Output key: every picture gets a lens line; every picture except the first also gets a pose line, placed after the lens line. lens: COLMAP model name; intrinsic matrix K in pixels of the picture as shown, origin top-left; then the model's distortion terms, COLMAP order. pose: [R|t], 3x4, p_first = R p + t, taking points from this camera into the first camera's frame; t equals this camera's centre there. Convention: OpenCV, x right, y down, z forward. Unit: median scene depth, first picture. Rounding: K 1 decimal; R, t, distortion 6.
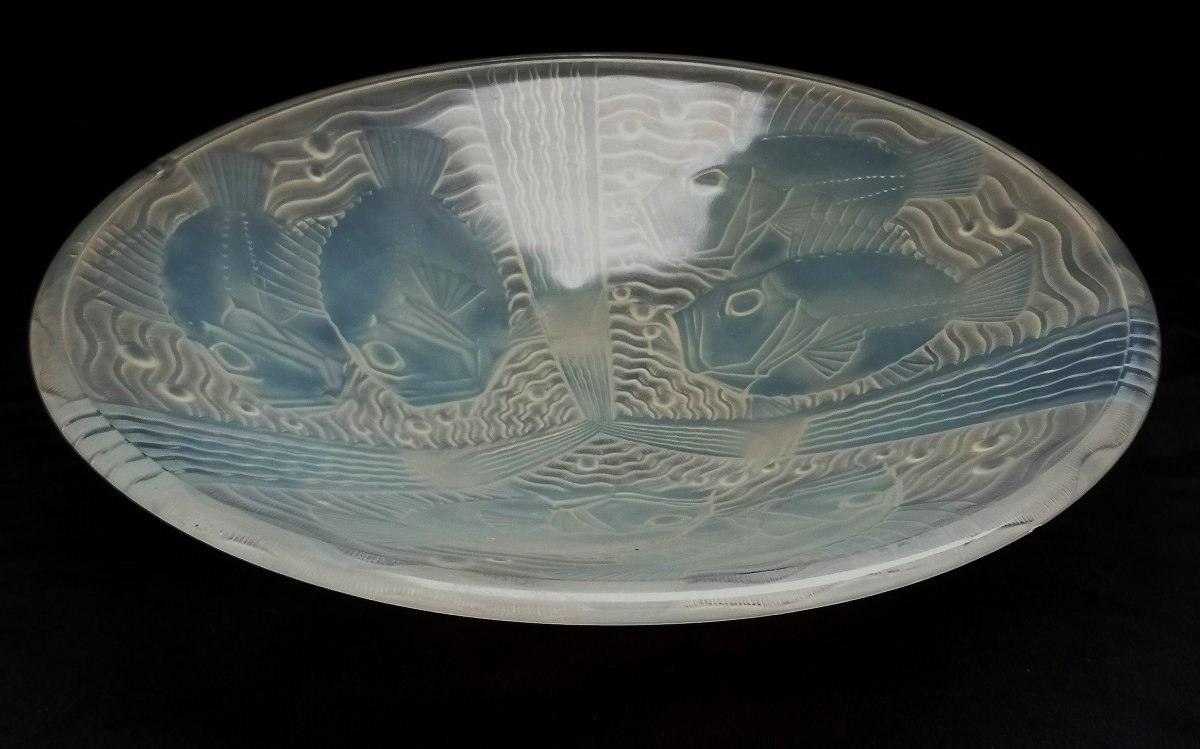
lens RADIAL K [[1053.0, 0, 608.3], [0, 1053.0, 372.0], [0, 0, 1]] dist [0.006940, -0.014033]
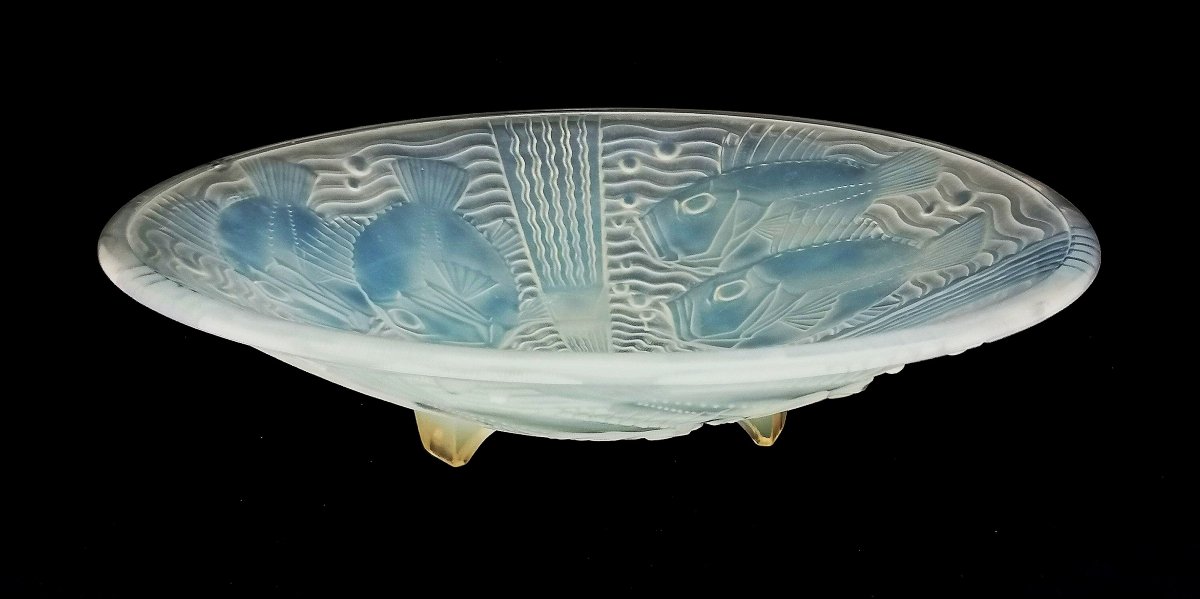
lens RADIAL K [[963.6, 0, 589.8], [0, 963.6, 302.8], [0, 0, 1]] dist [0.005531, -0.001293]
pose [[0.999679, 0.000701, -0.025344, 0.006112], [-0.004478, 0.988788, -0.149262, 0.099986], [0.024955, 0.149328, 0.988473, -0.007810]]
